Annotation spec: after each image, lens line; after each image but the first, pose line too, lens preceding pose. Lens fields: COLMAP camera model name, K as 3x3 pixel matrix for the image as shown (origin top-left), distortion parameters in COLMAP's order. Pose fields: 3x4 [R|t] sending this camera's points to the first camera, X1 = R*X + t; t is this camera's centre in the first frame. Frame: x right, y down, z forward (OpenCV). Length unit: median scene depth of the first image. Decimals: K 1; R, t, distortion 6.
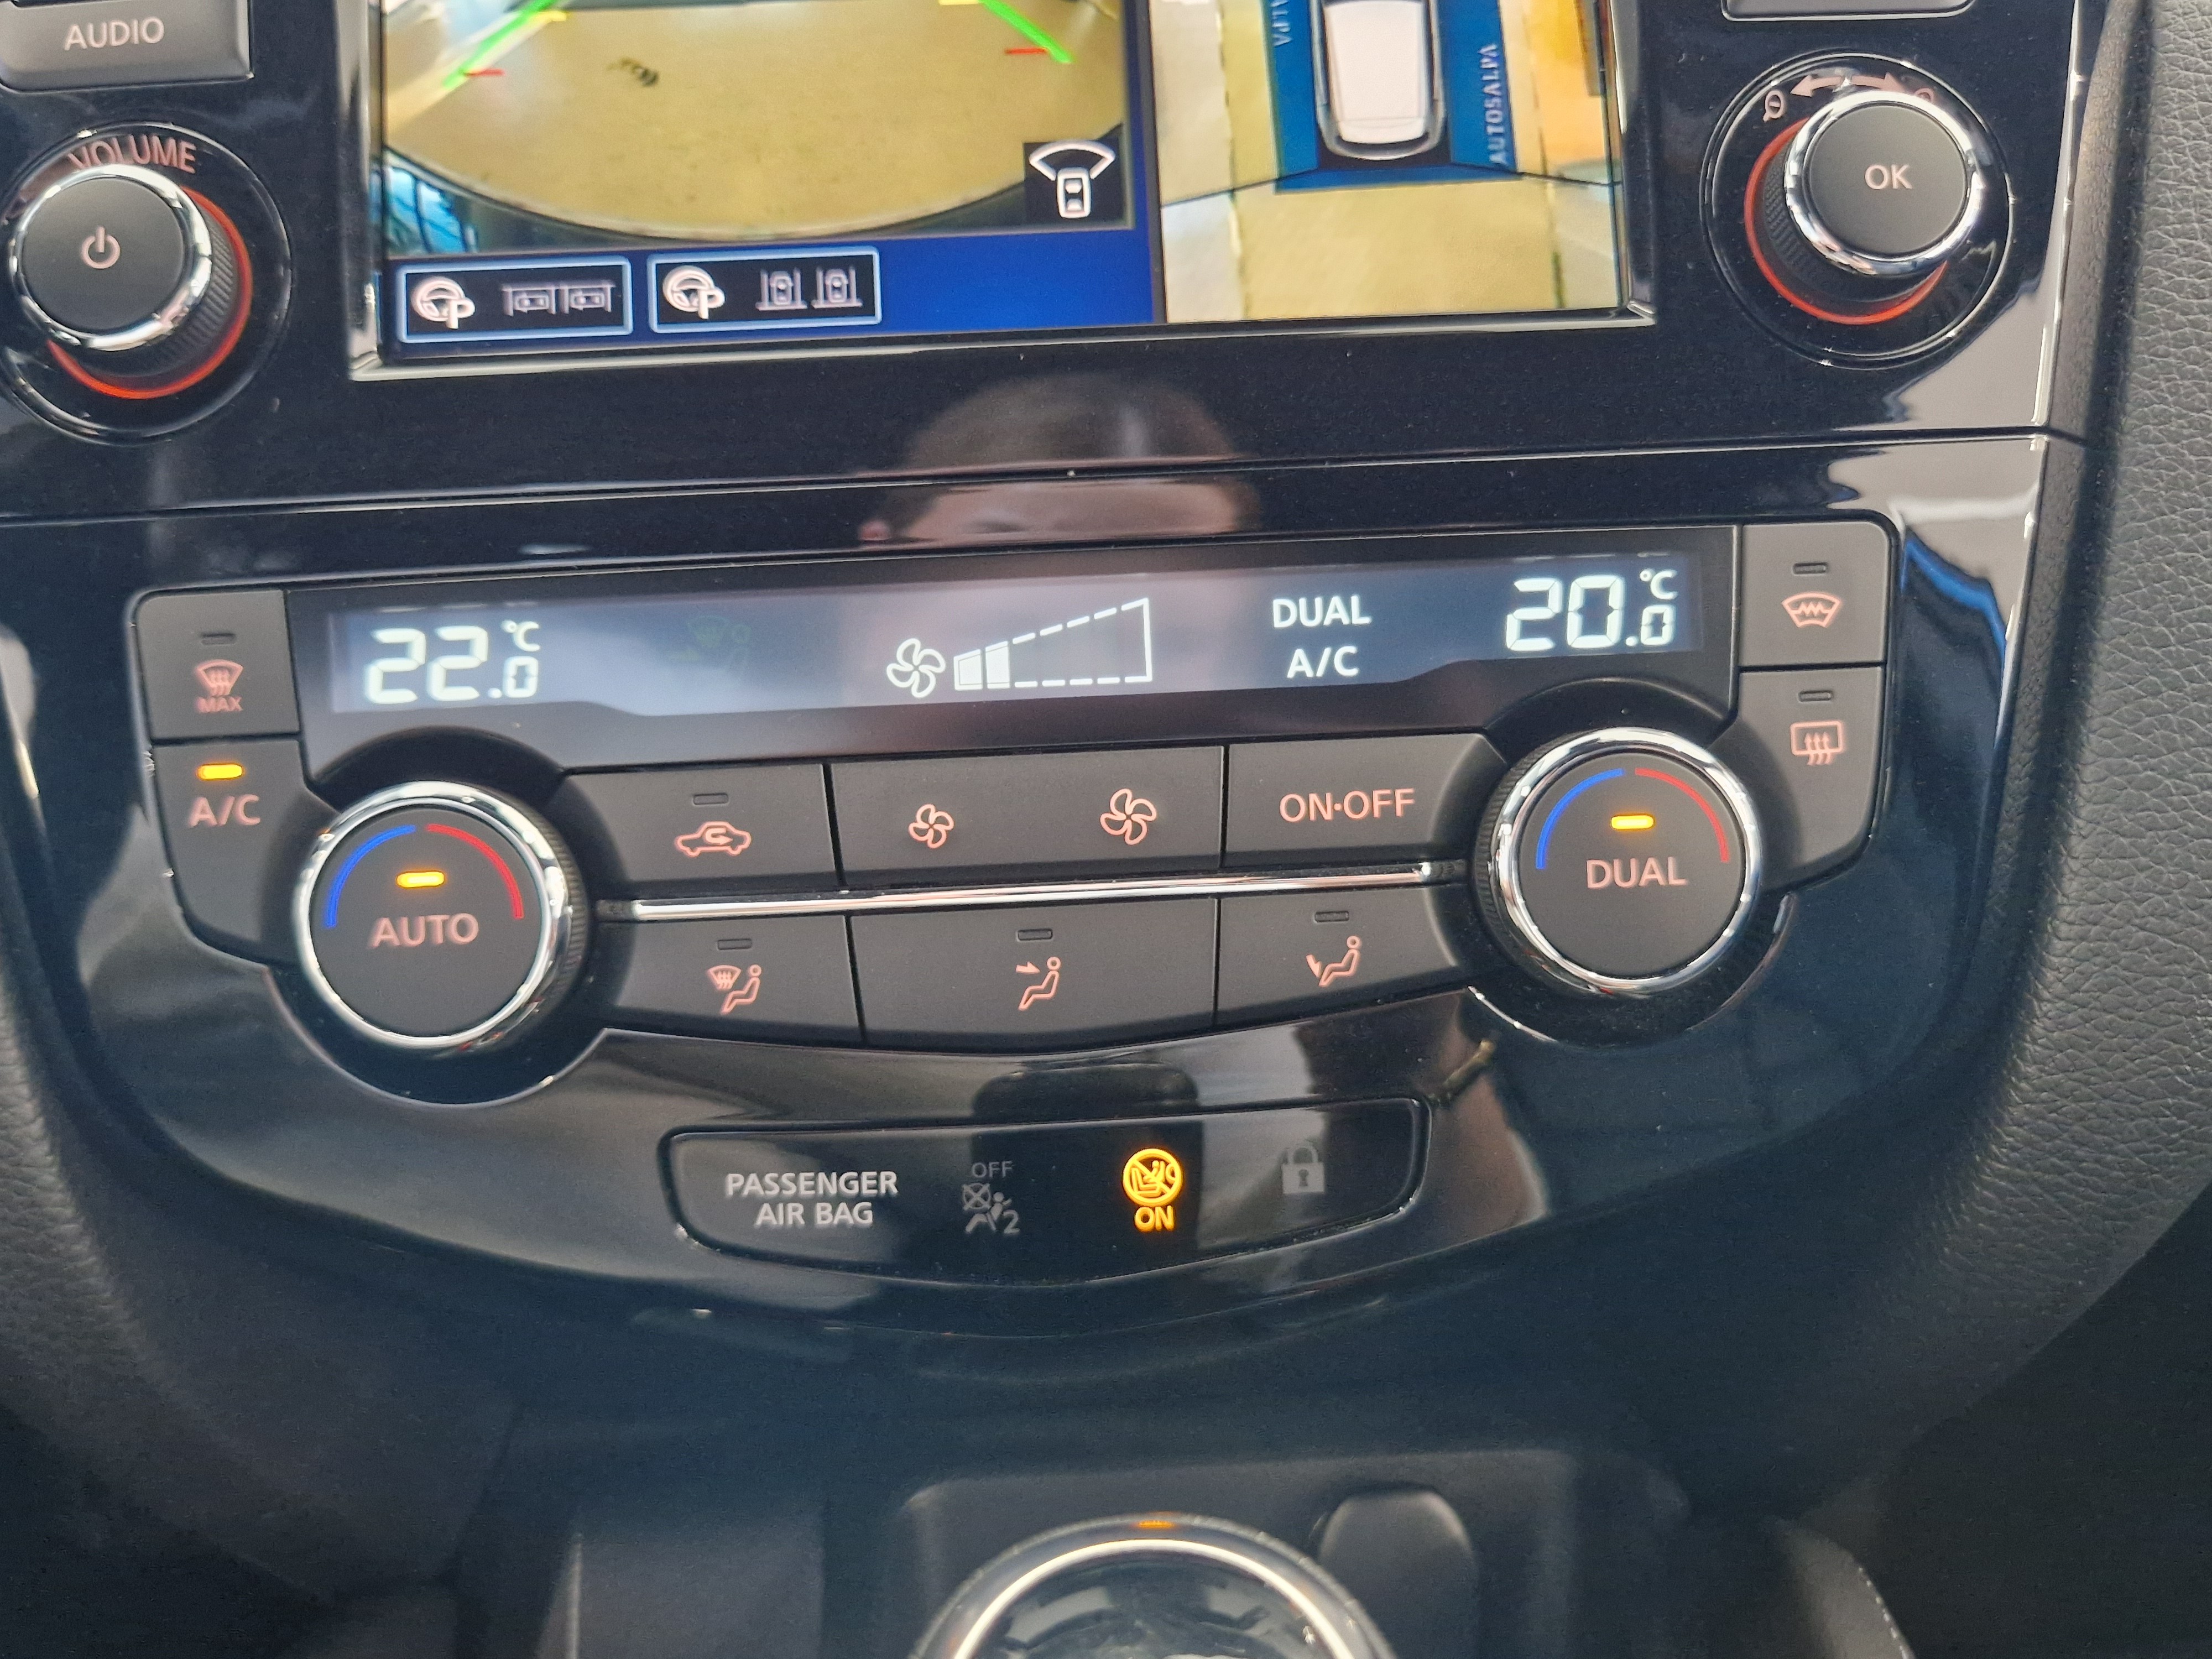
lens RADIAL K [[1891.3, 0, 1106.0], [0, 1891.3, 829.5], [0, 0, 1]] dist [0.034723, -0.050262]
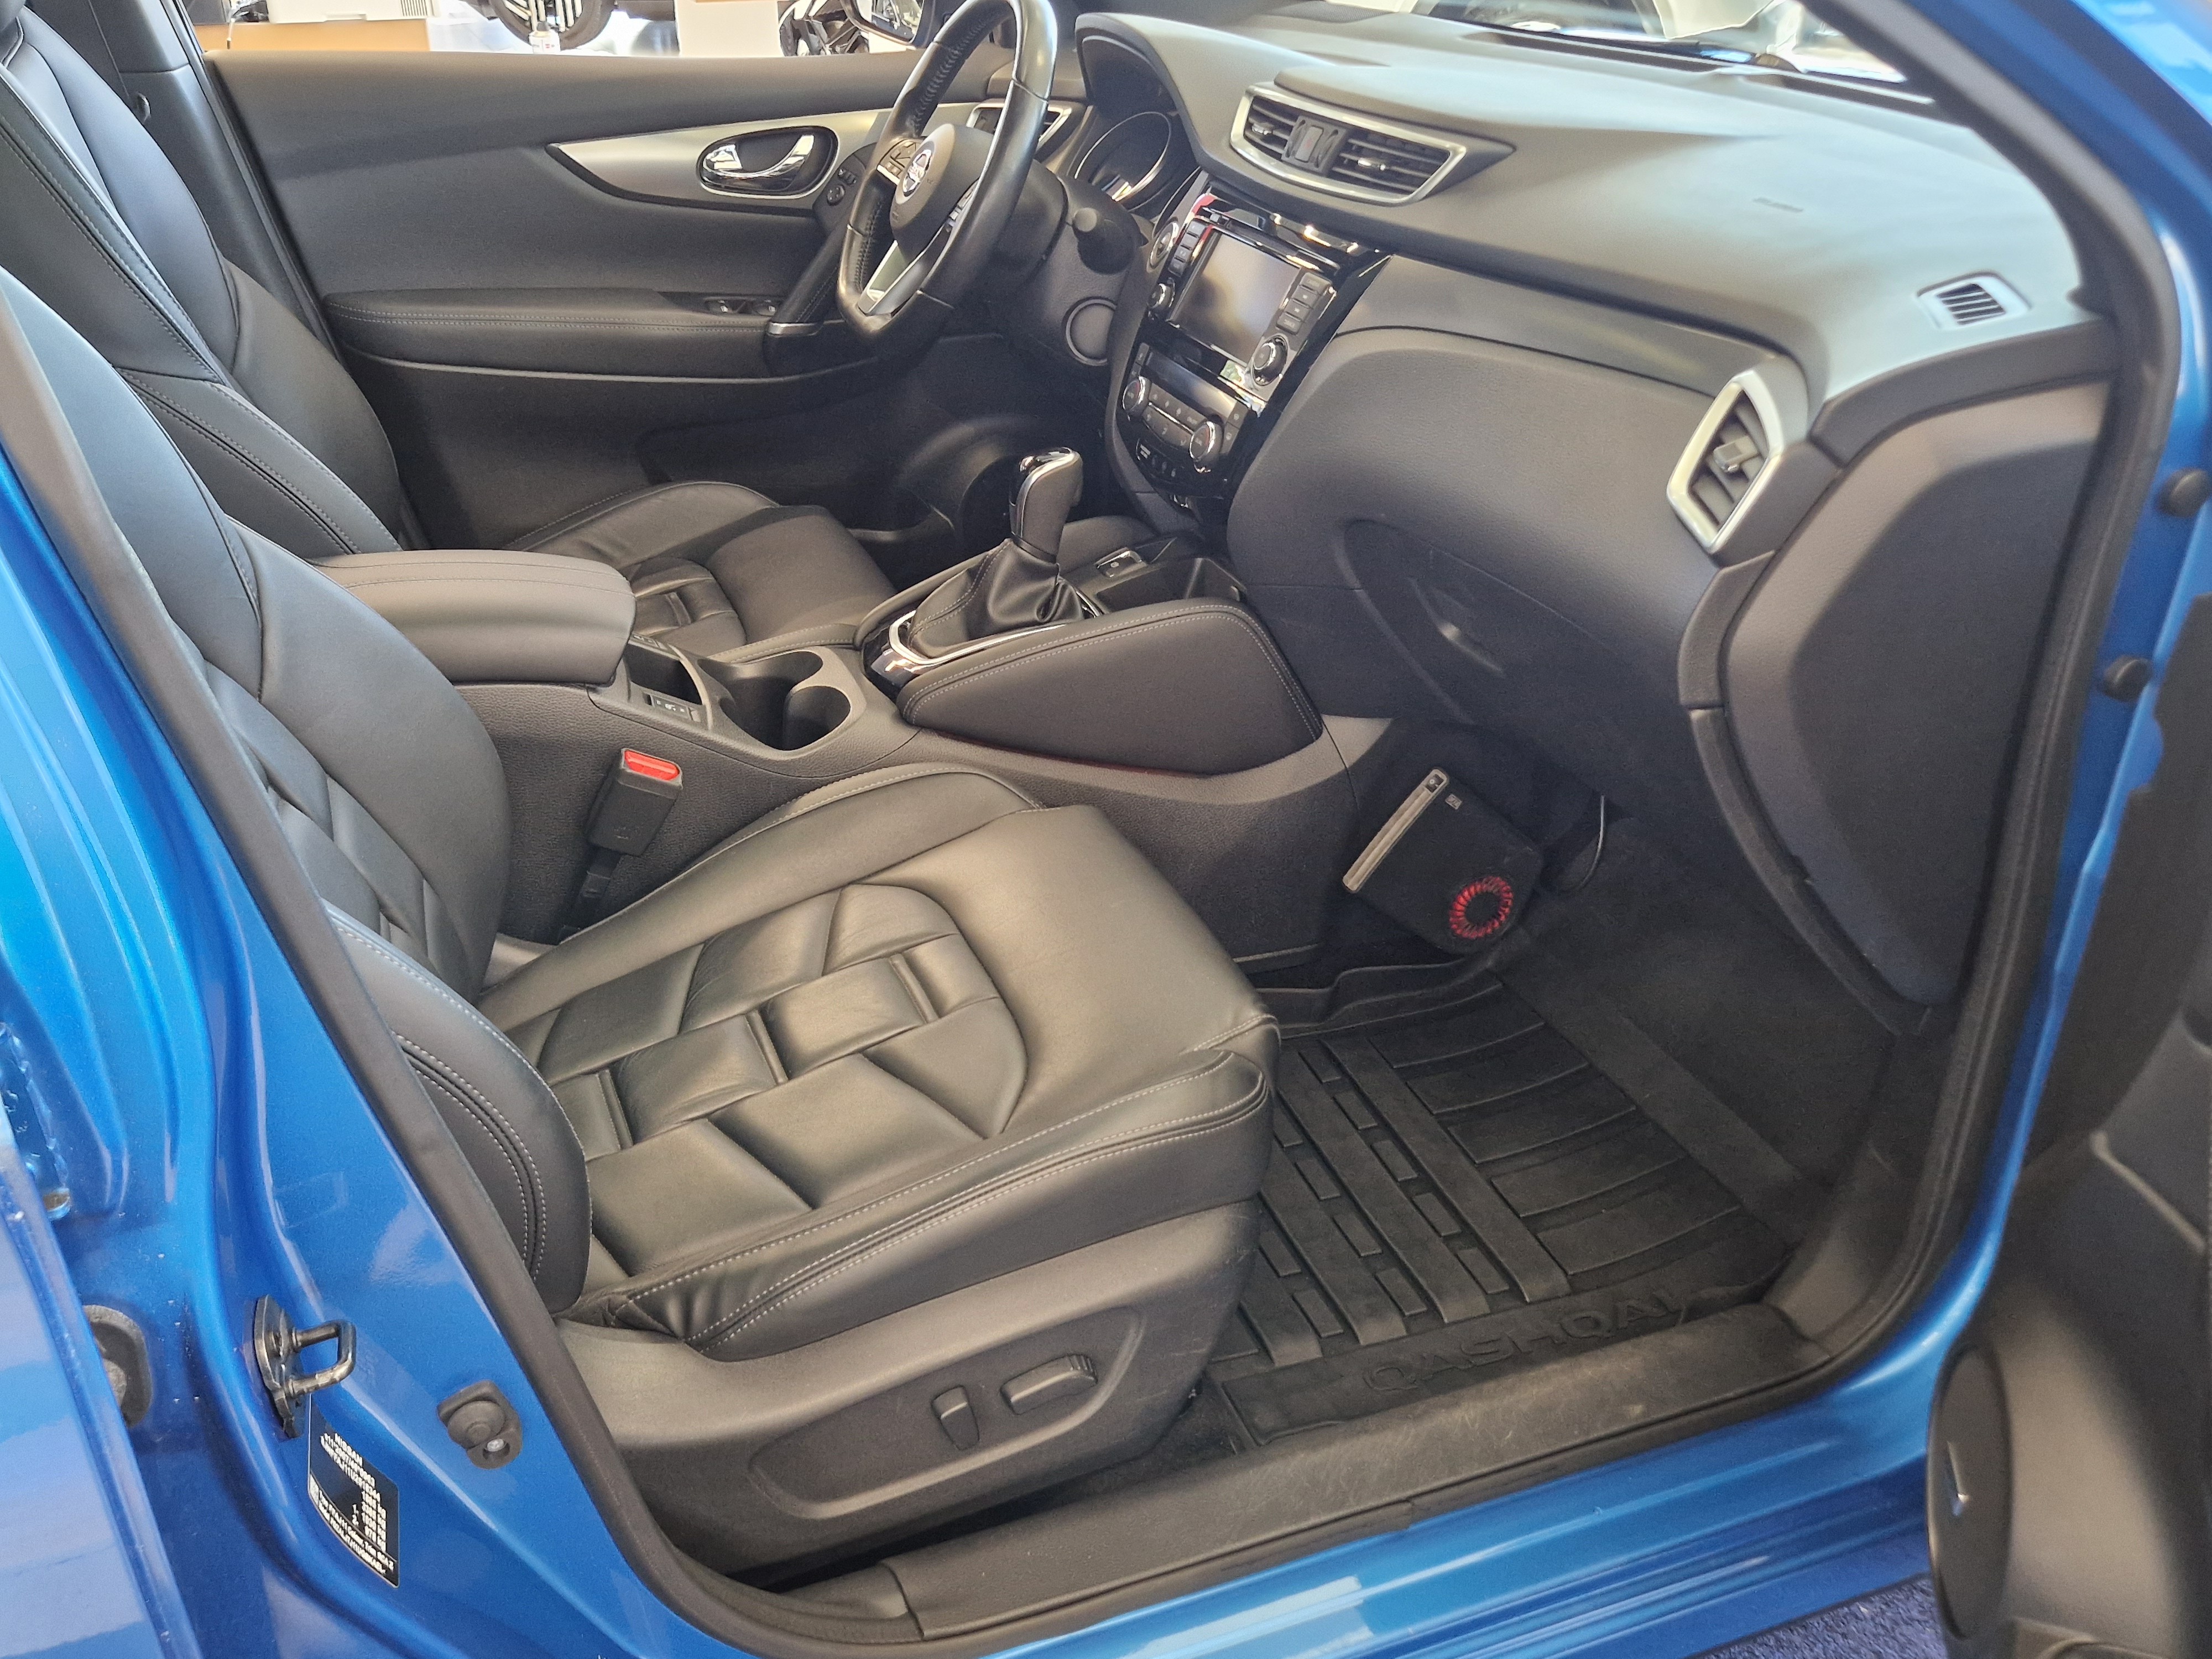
lens RADIAL K [[1865.4, 0, 1128.5], [0, 1865.4, 831.7], [0, 0, 1]] dist [0.038024, -0.012070]
pose [[0.339775, 0.486361, -0.804988, 5.947400], [-0.407542, 0.847516, 0.340037, -0.916397], [0.847622, 0.212530, 0.486178, -2.055334]]
